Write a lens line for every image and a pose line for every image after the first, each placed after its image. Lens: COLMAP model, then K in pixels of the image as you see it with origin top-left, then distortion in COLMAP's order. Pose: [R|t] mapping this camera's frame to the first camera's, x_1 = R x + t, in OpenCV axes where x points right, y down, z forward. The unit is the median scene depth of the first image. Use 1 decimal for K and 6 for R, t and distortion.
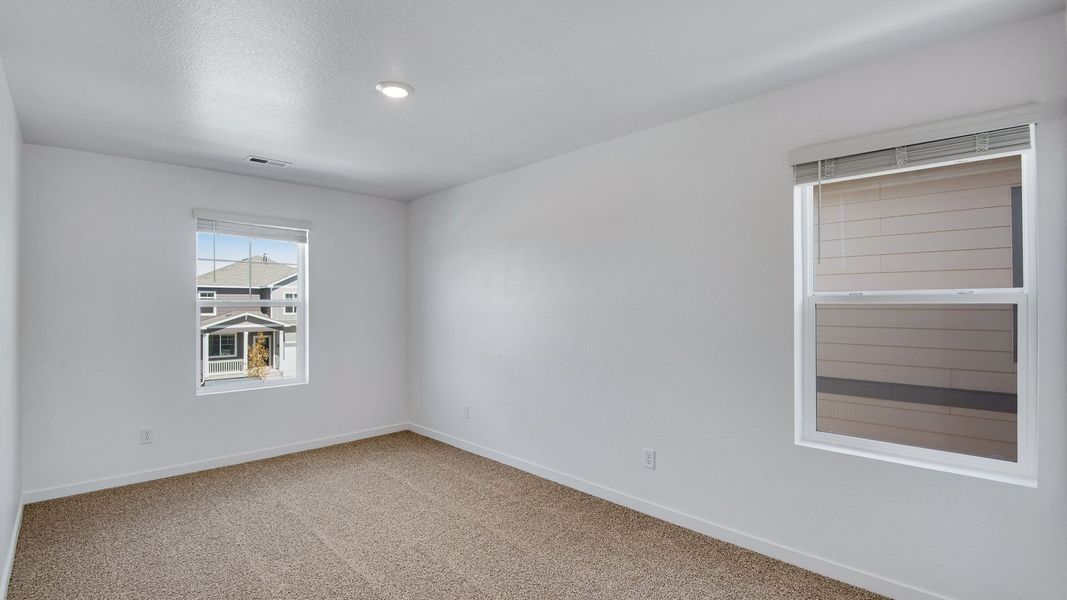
lens RADIAL K [[489.2, 0, 524.3], [0, 489.2, 297.2], [0, 0, 1]] dist [-0.034476, -0.000590]
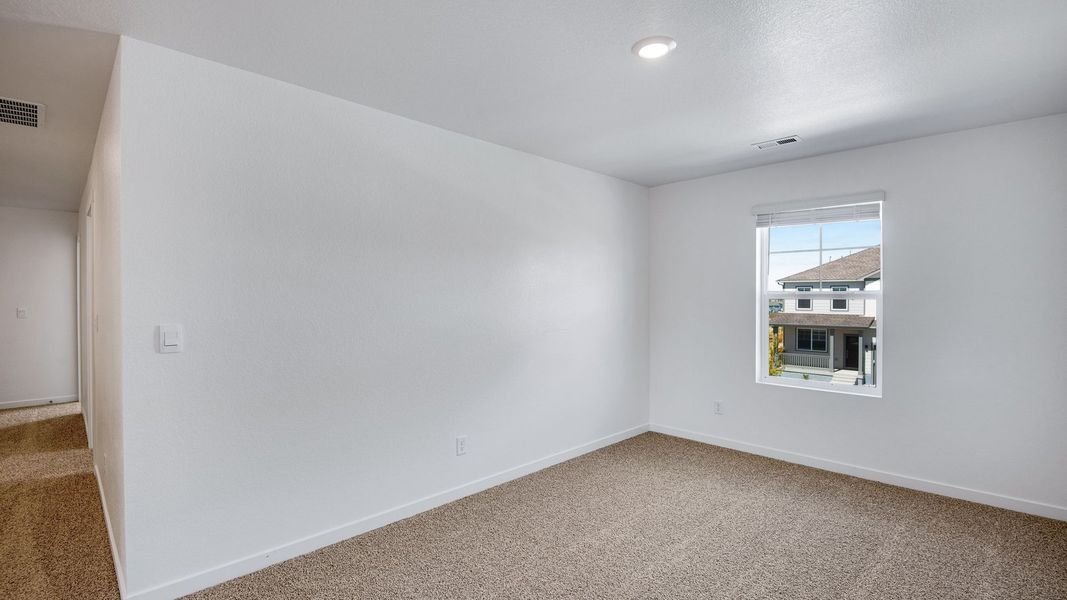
lens RADIAL K [[489.2, 0, 524.3], [0, 489.2, 297.2], [0, 0, 1]] dist [-0.034476, -0.000590]
pose [[-0.031833, 0.002439, -0.999490, 0.378104], [0.015139, 0.999883, 0.001957, 0.006050], [0.999379, -0.015069, -0.031866, 0.494818]]
